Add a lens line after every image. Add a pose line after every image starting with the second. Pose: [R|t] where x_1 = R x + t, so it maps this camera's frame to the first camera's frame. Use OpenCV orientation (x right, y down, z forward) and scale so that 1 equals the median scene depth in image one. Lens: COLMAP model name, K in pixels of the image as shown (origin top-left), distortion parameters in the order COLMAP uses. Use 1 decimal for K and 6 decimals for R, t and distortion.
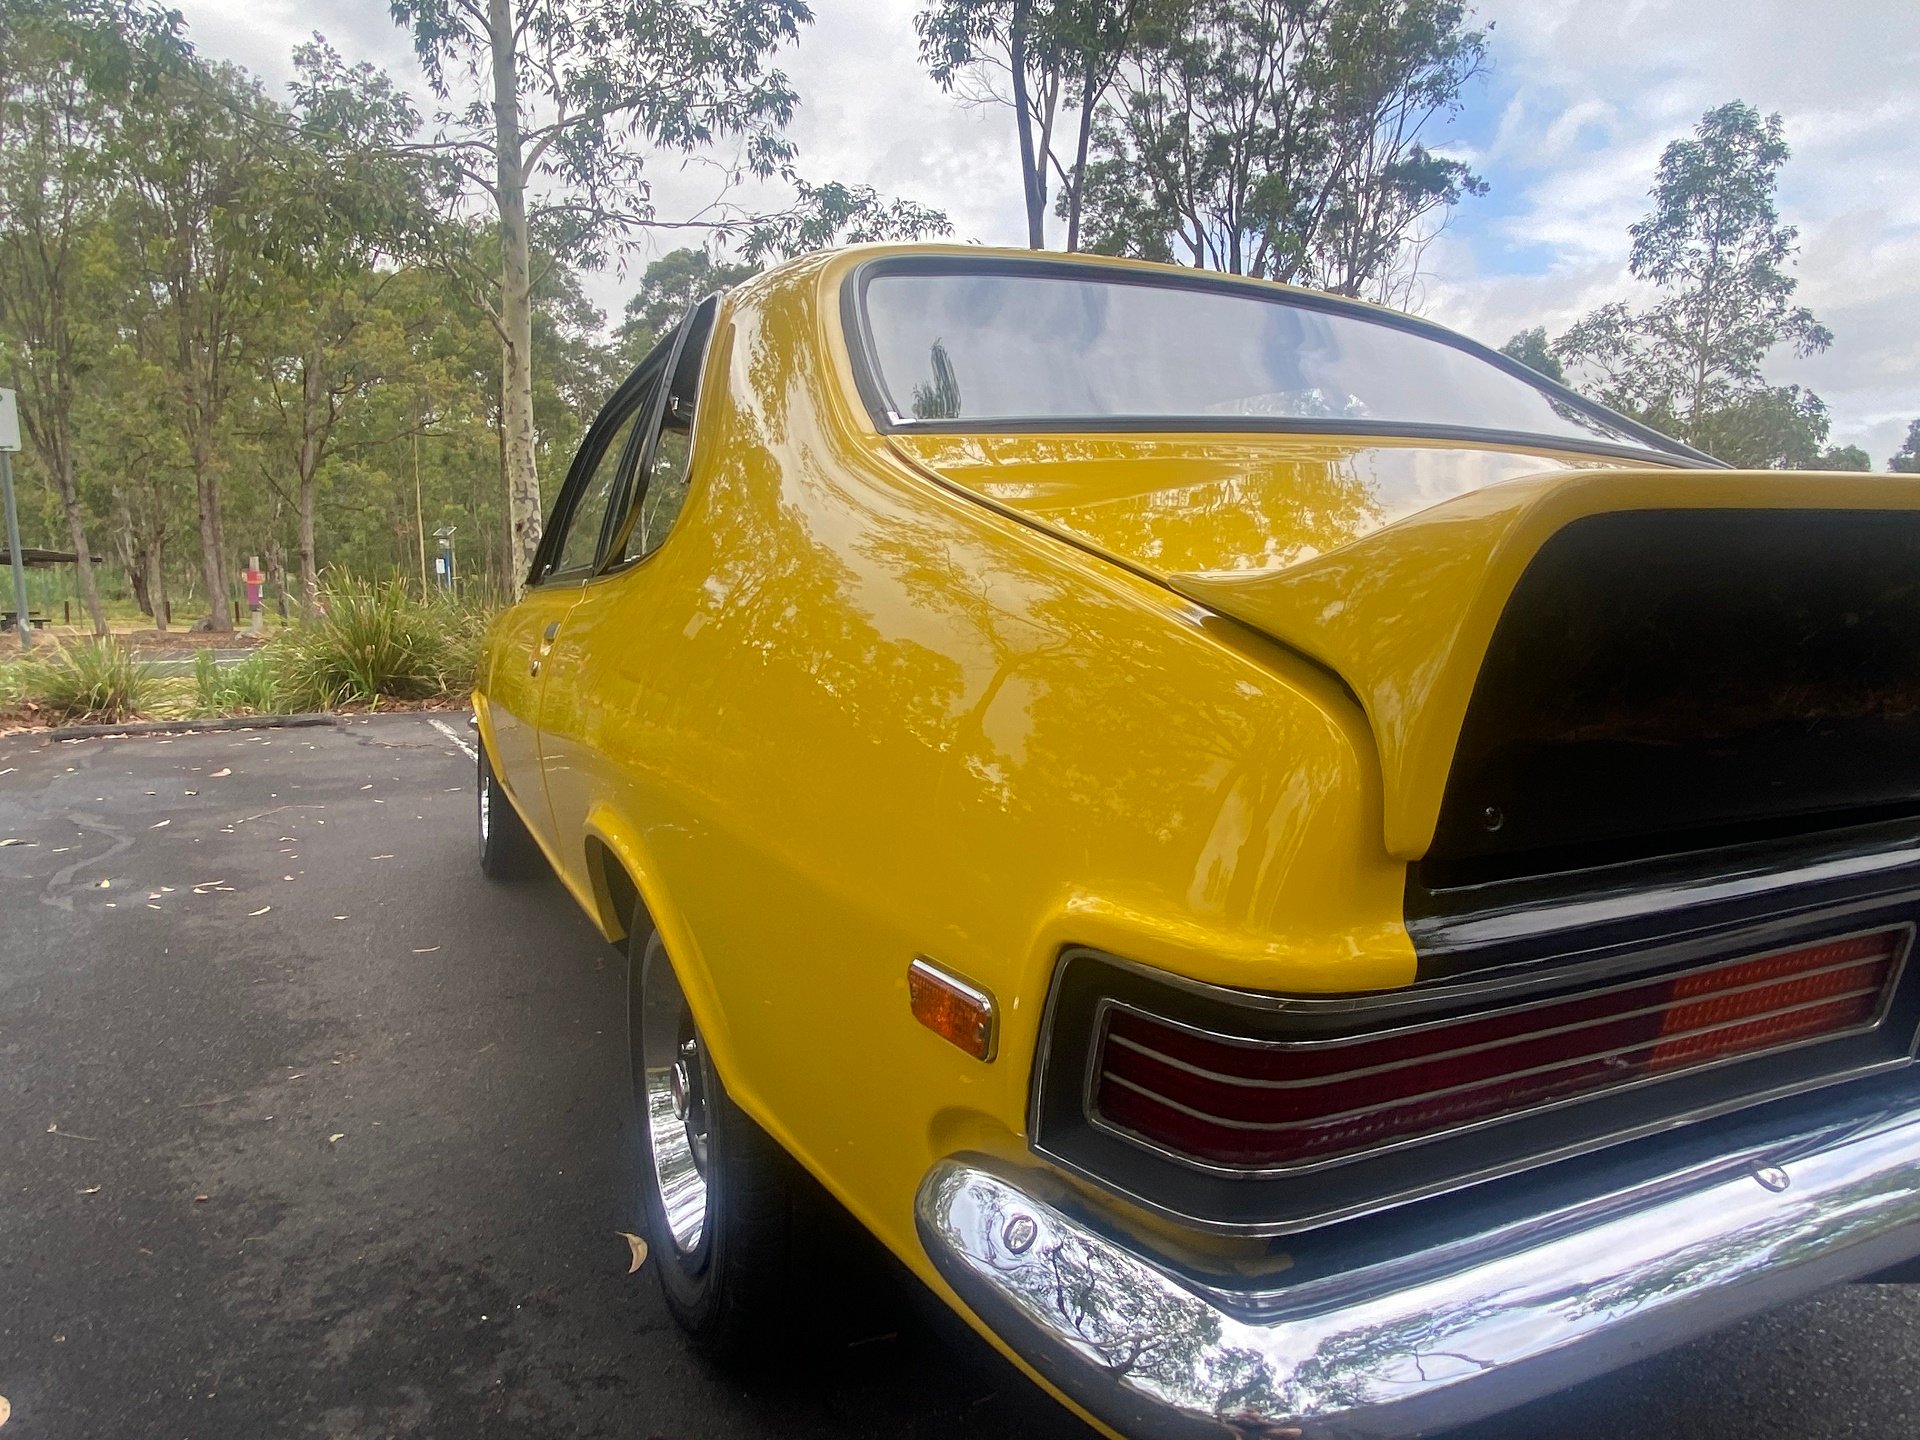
lens RADIAL K [[1169.2, 0, 962.5], [0, 1169.2, 706.3], [0, 0, 1]] dist [0.039956, -0.041532]
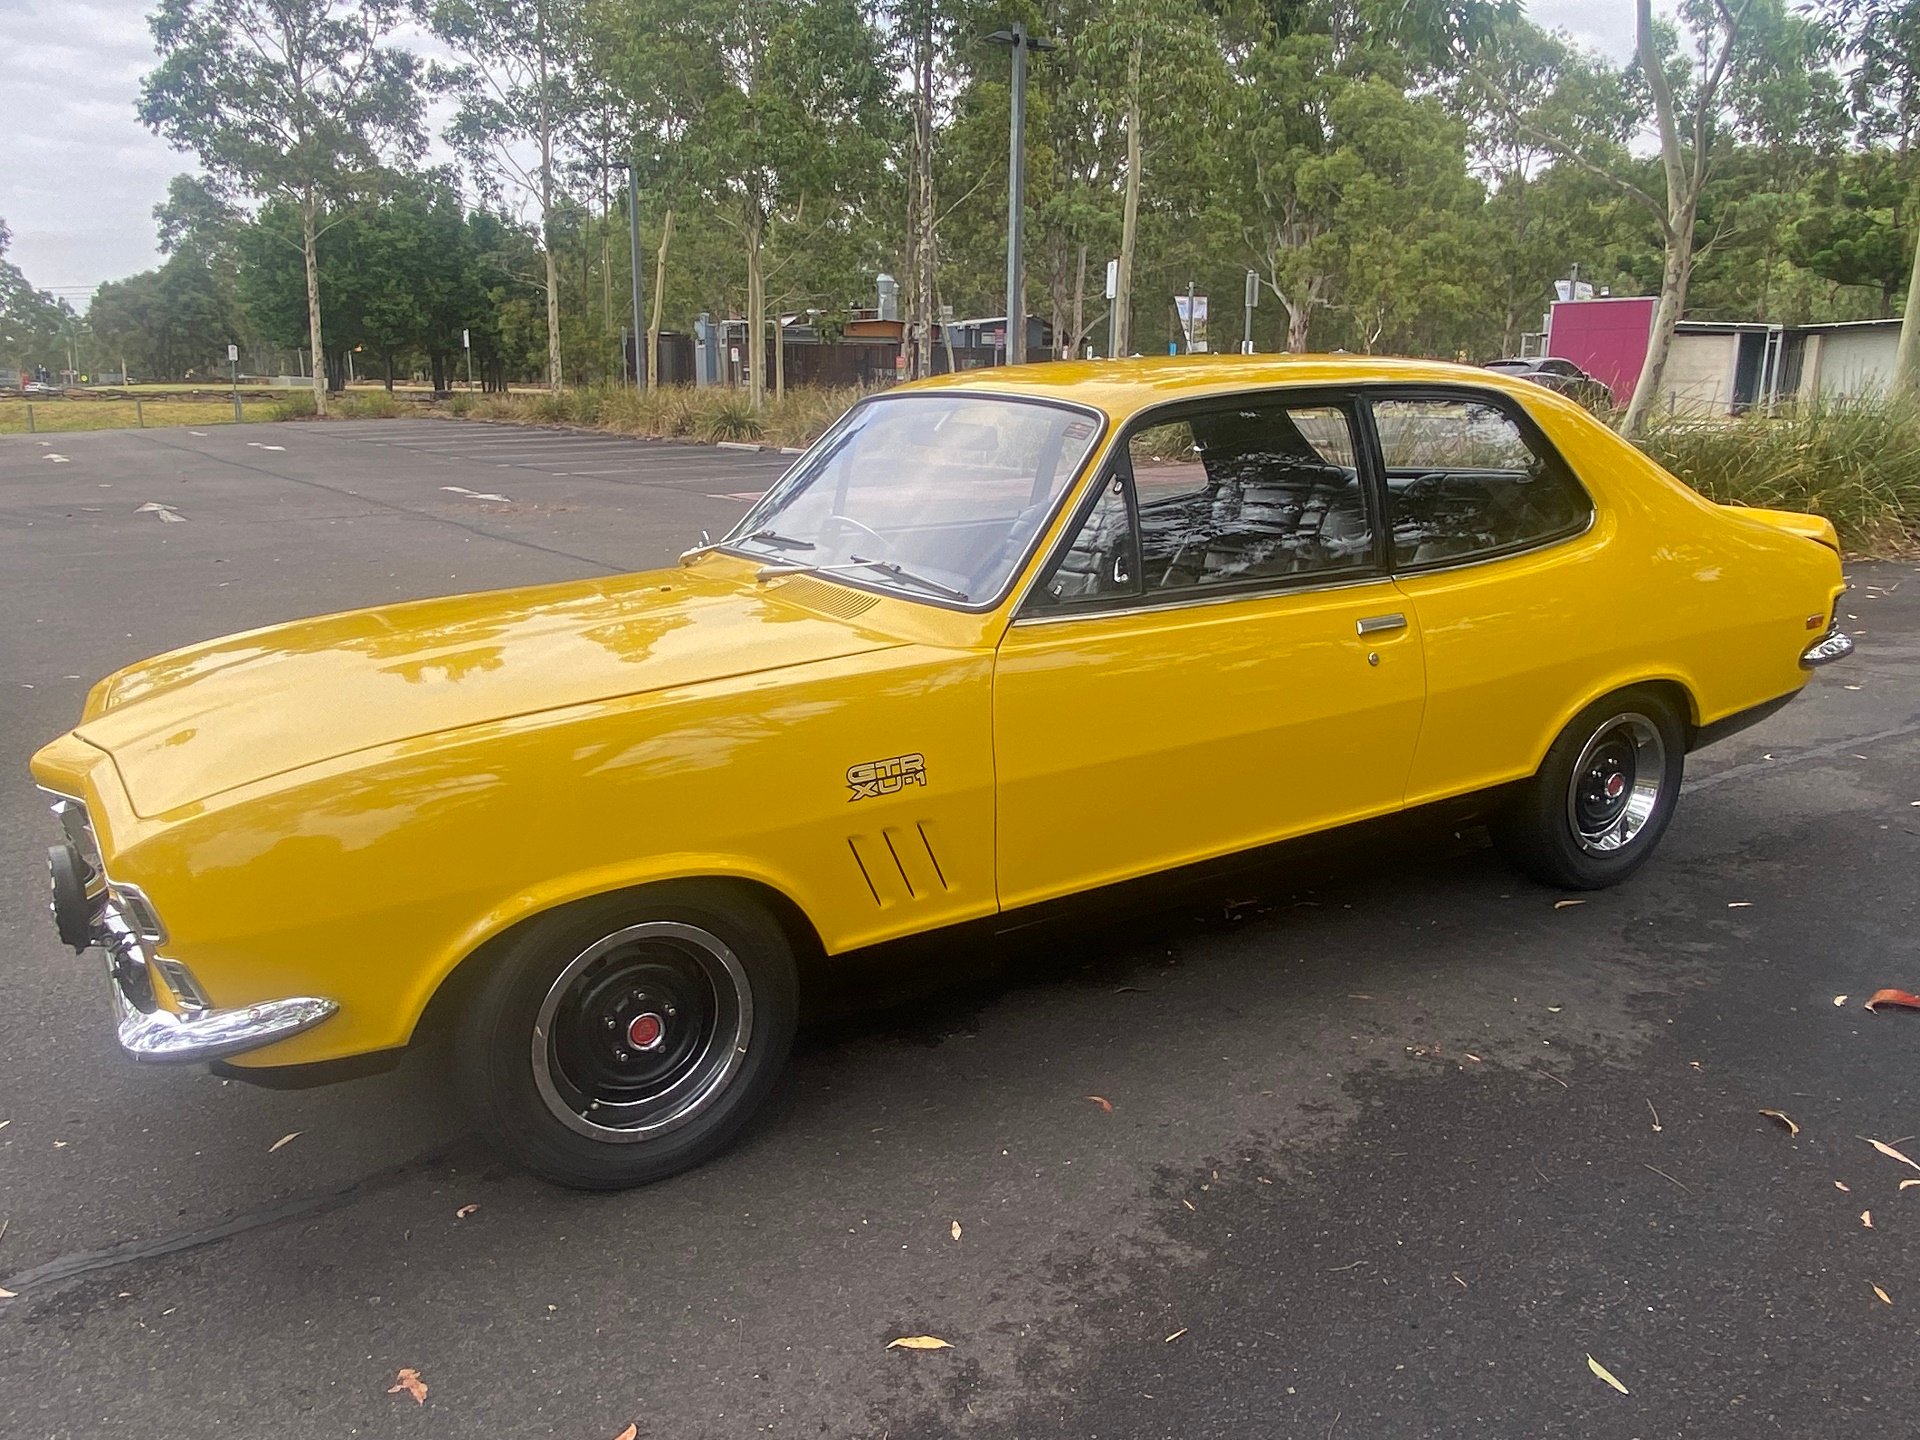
lens RADIAL K [[1425.6, 0, 958.0], [0, 1425.6, 699.1], [0, 0, 1]] dist [0.080265, -0.099994]
pose [[-0.084287, -0.218896, 0.972101, -0.285593], [0.100158, 0.968771, 0.226830, -0.059335], [-0.991395, 0.116482, -0.059731, 0.246718]]
